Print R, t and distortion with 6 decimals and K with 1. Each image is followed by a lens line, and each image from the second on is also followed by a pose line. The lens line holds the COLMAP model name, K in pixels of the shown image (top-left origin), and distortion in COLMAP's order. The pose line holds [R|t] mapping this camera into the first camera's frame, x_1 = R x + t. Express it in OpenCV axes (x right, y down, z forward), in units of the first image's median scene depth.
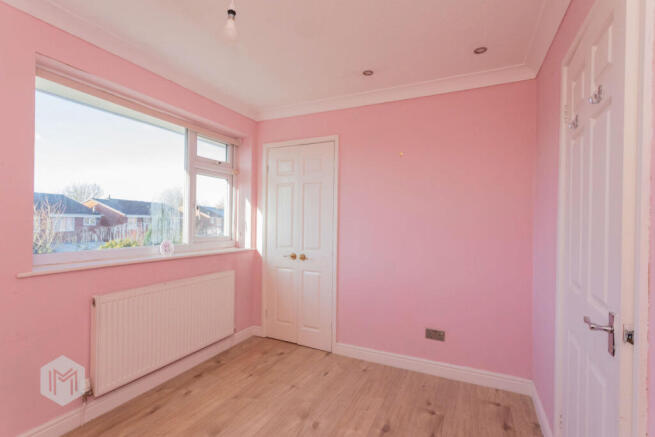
lens RADIAL K [[309.3, 0, 326.5], [0, 309.3, 220.6], [0, 0, 1]] dist [-0.006153, -0.000741]
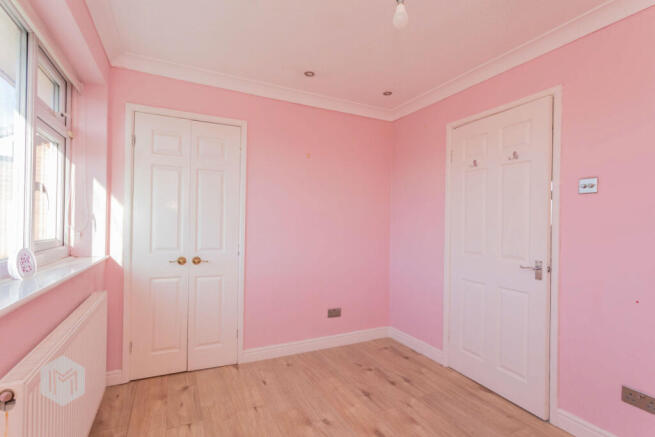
lens RADIAL K [[309.3, 0, 325.3], [0, 309.3, 220.1], [0, 0, 1]] dist [-0.006153, -0.000741]
pose [[0.616824, 0.004449, 0.787089, -0.528733], [-0.011614, 0.999927, 0.003450, 0.006780], [-0.787015, -0.011269, 0.616830, 0.256090]]
